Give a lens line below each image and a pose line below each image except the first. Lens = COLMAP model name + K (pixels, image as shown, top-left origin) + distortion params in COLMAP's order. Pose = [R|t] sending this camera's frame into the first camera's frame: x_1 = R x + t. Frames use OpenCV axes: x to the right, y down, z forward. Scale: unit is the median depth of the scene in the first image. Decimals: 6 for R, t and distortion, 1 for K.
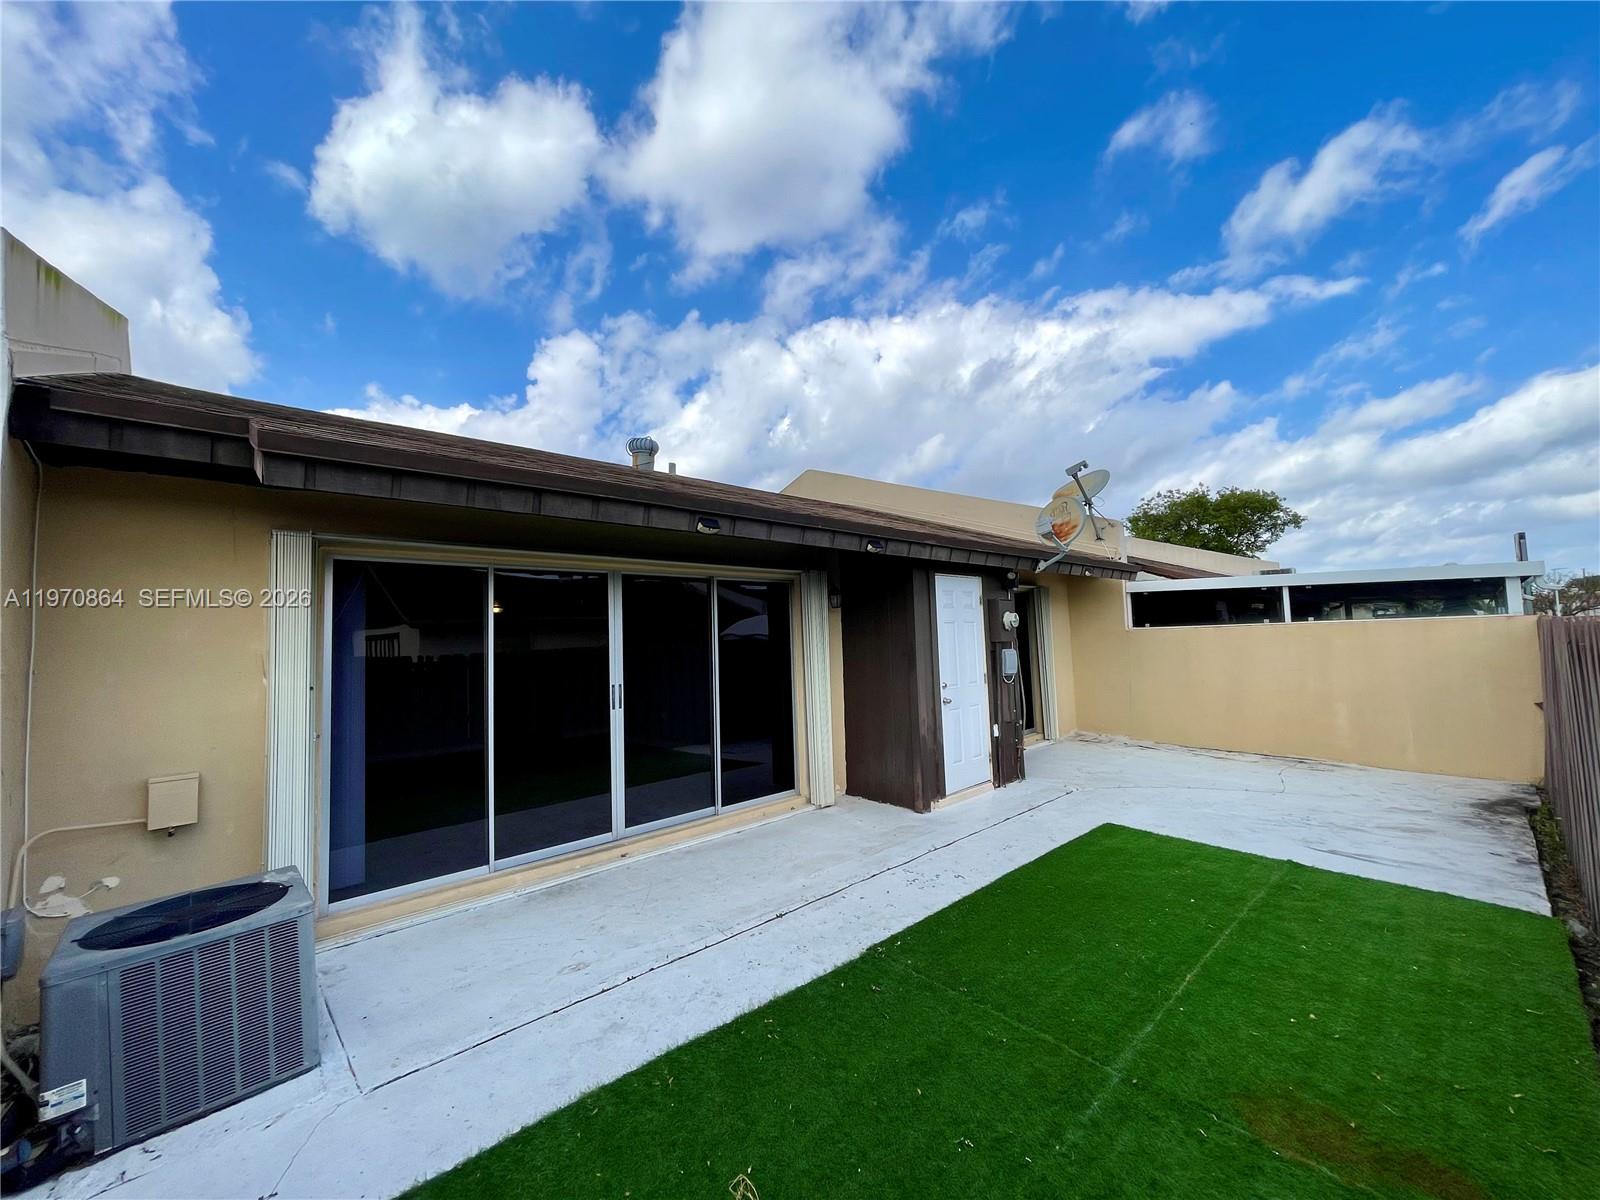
lens RADIAL K [[648.6, 0, 826.8], [0, 648.6, 594.1], [0, 0, 1]] dist [0.014472, -0.000043]
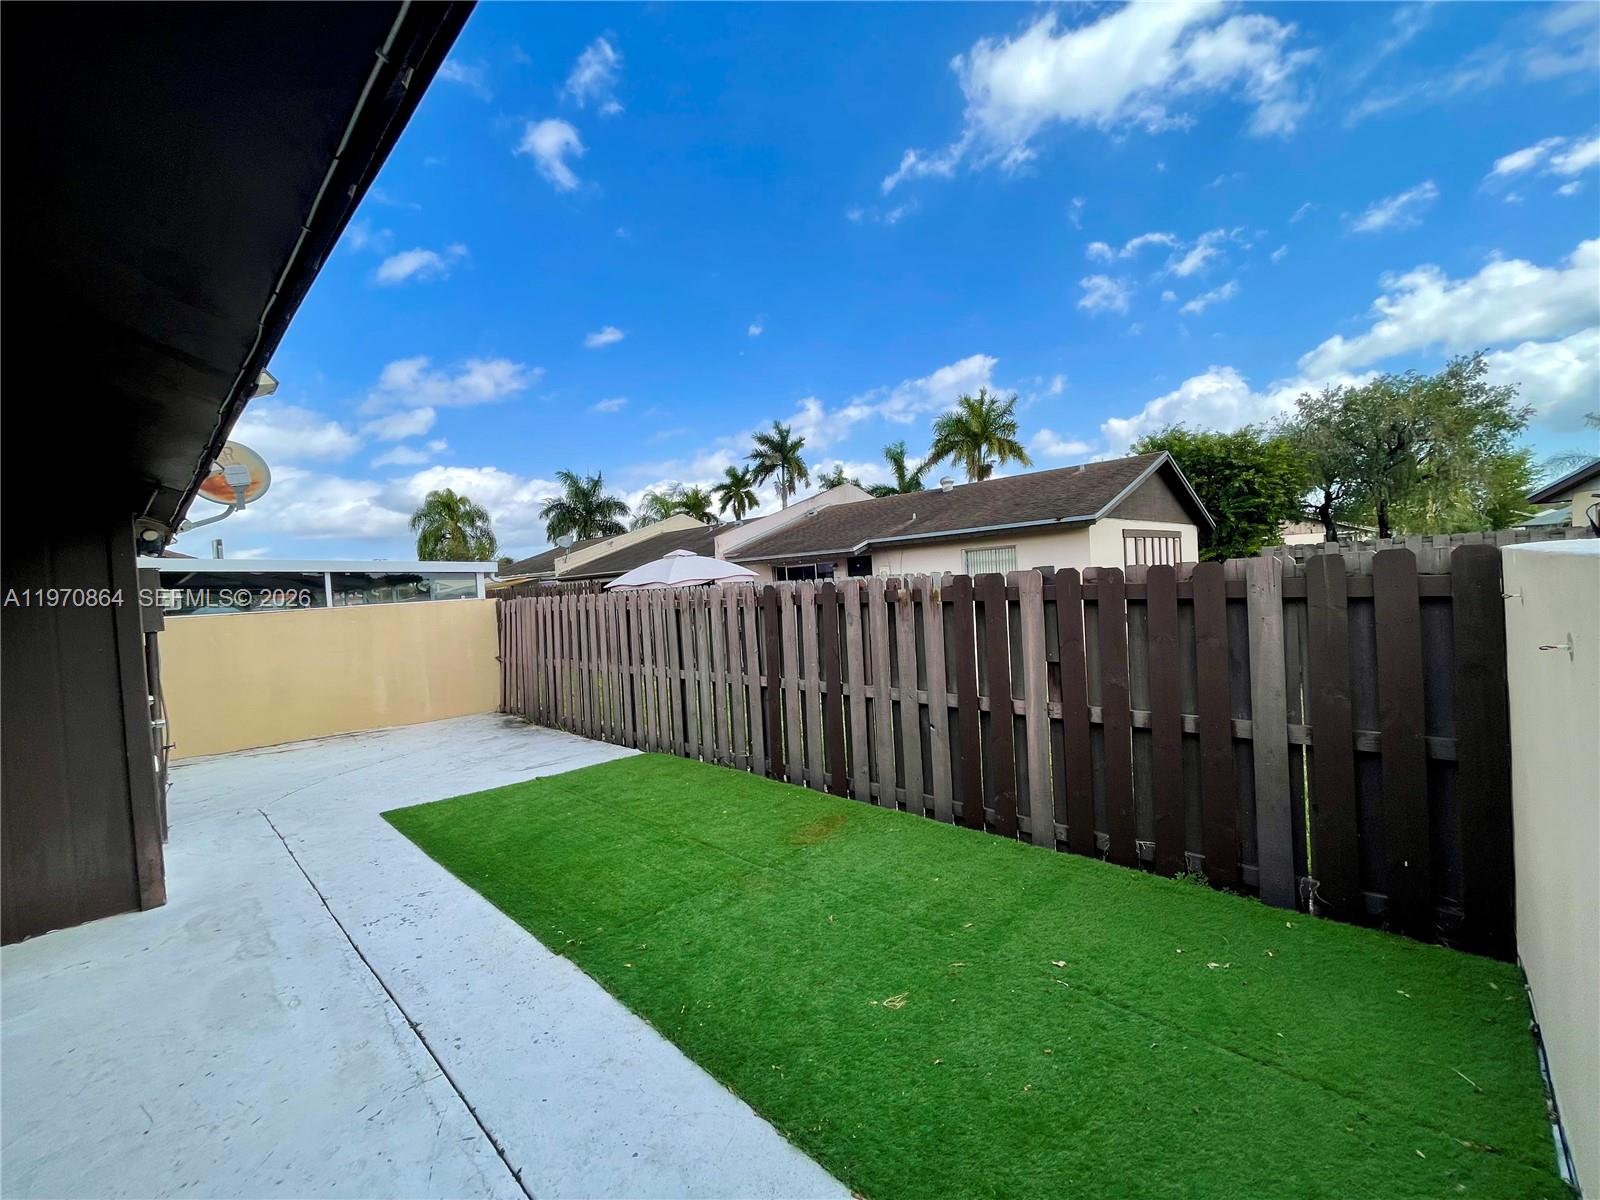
lens RADIAL K [[649.8, 0, 786.1], [0, 649.8, 597.1], [0, 0, 1]] dist [0.007213, 0.000283]
pose [[-0.016406, 0.015189, 0.999750, -0.547520], [-0.015629, 0.999759, -0.015446, 0.055039], [-0.999743, -0.015879, -0.016165, 0.484376]]
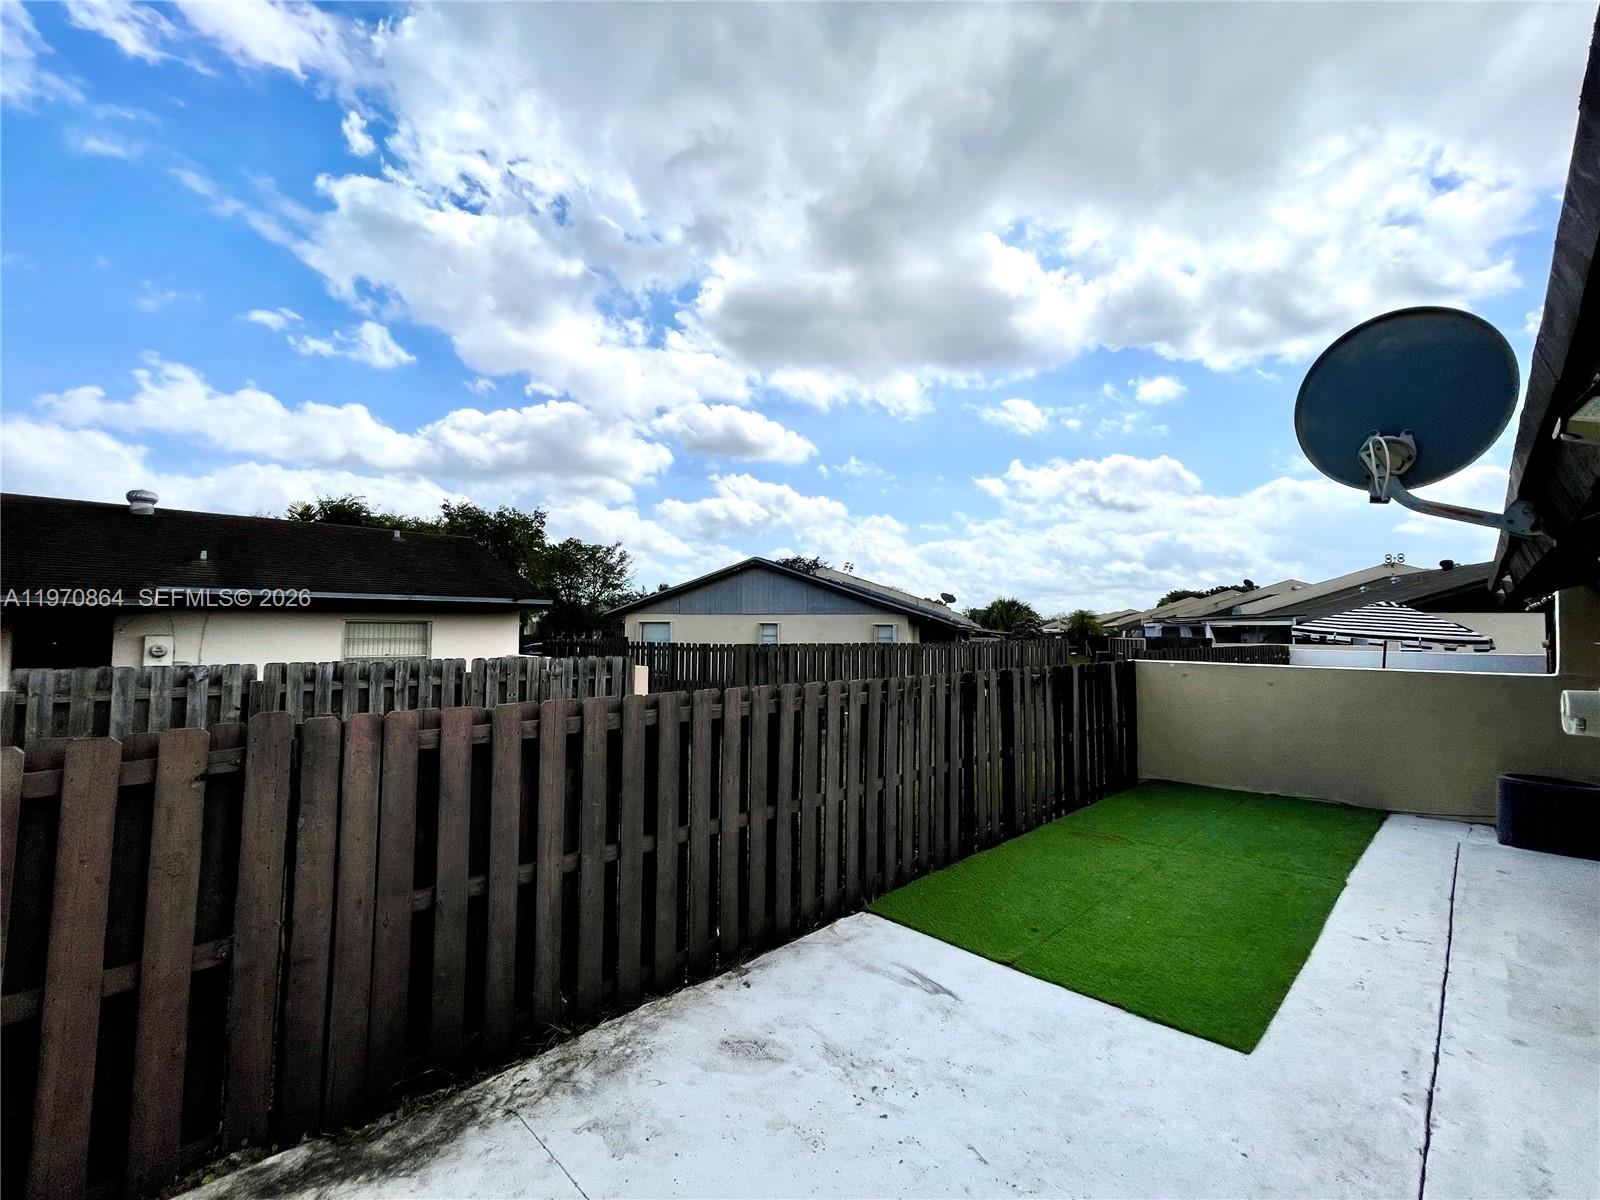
lens RADIAL K [[648.2, 0, 800.6], [0, 648.2, 596.9], [0, 0, 1]] dist [-0.003049, -0.000067]
pose [[-0.999511, 0.029830, 0.009373, 0.875629], [0.028412, 0.991621, -0.126015, 0.017607], [-0.013054, -0.125687, -0.991984, 1.755142]]
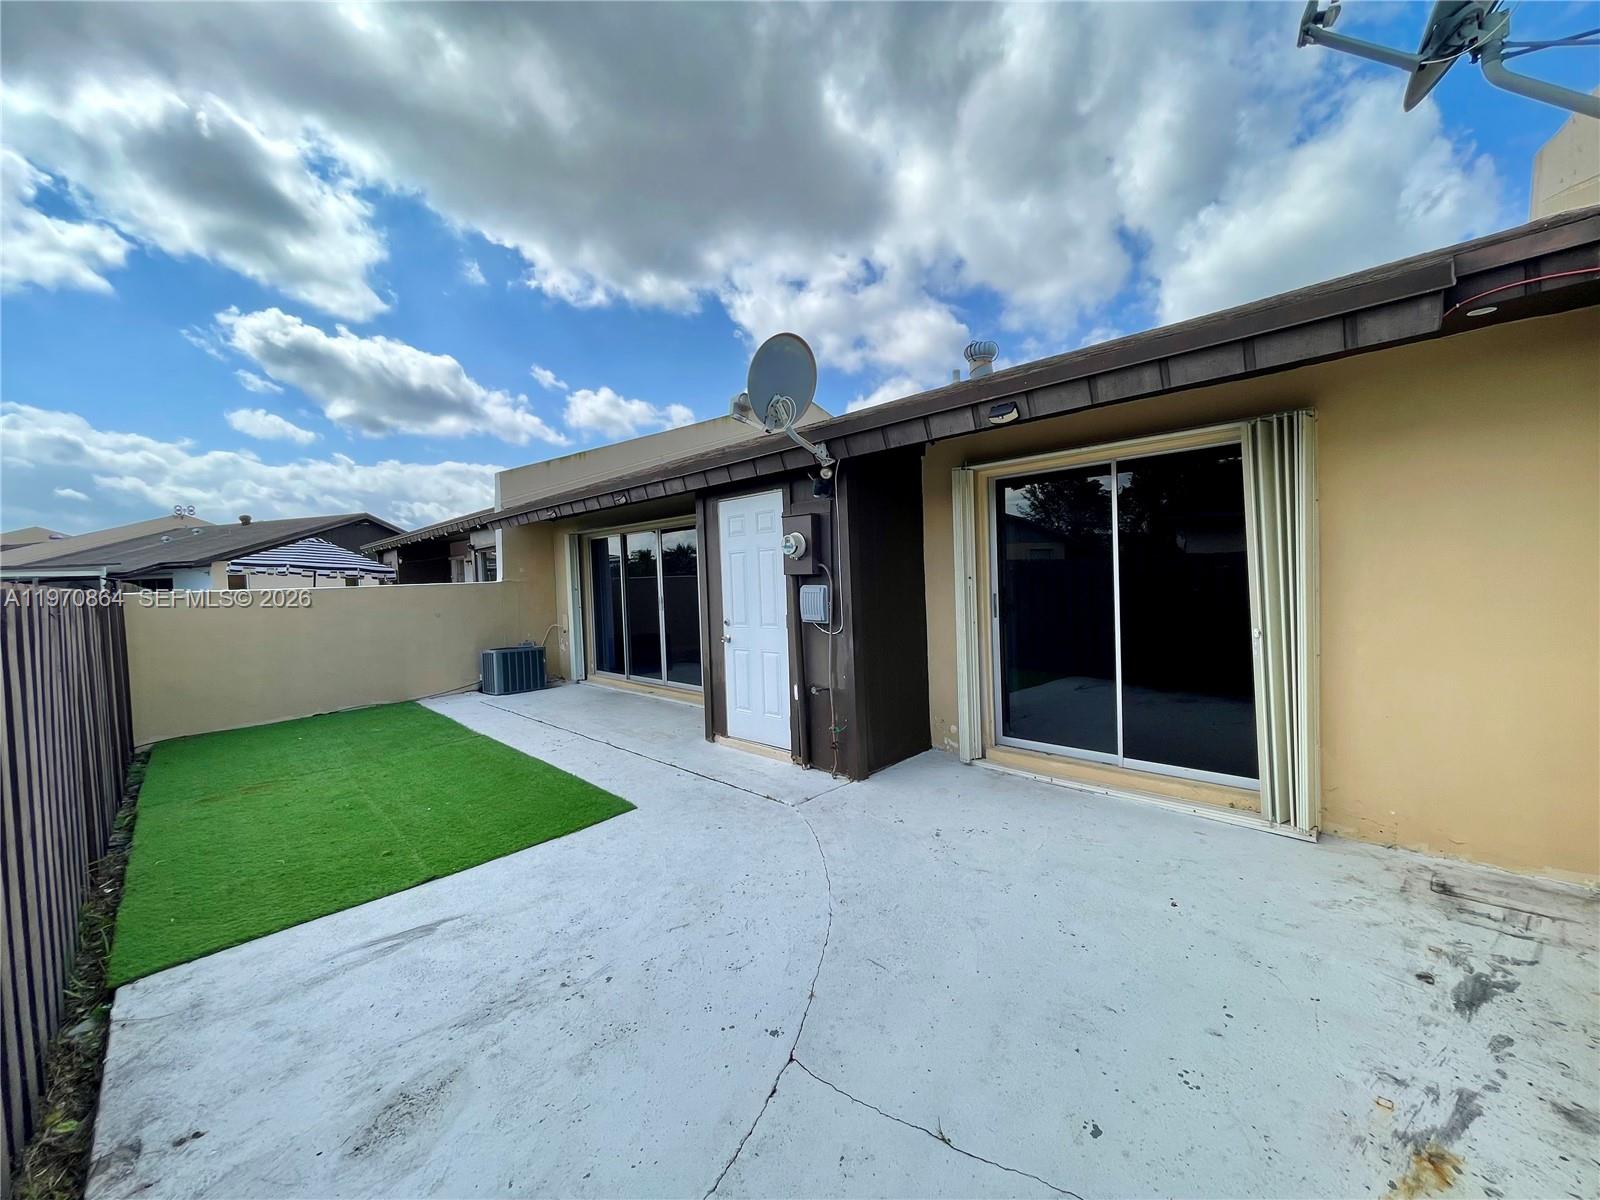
lens RADIAL K [[648.2, 0, 800.6], [0, 648.2, 596.9], [0, 0, 1]] dist [-0.003049, -0.000067]
pose [[-0.005409, 0.069480, -0.997569, 1.318227], [0.111850, 0.991365, 0.068442, 0.065660], [0.993710, -0.111207, -0.013134, 1.348166]]
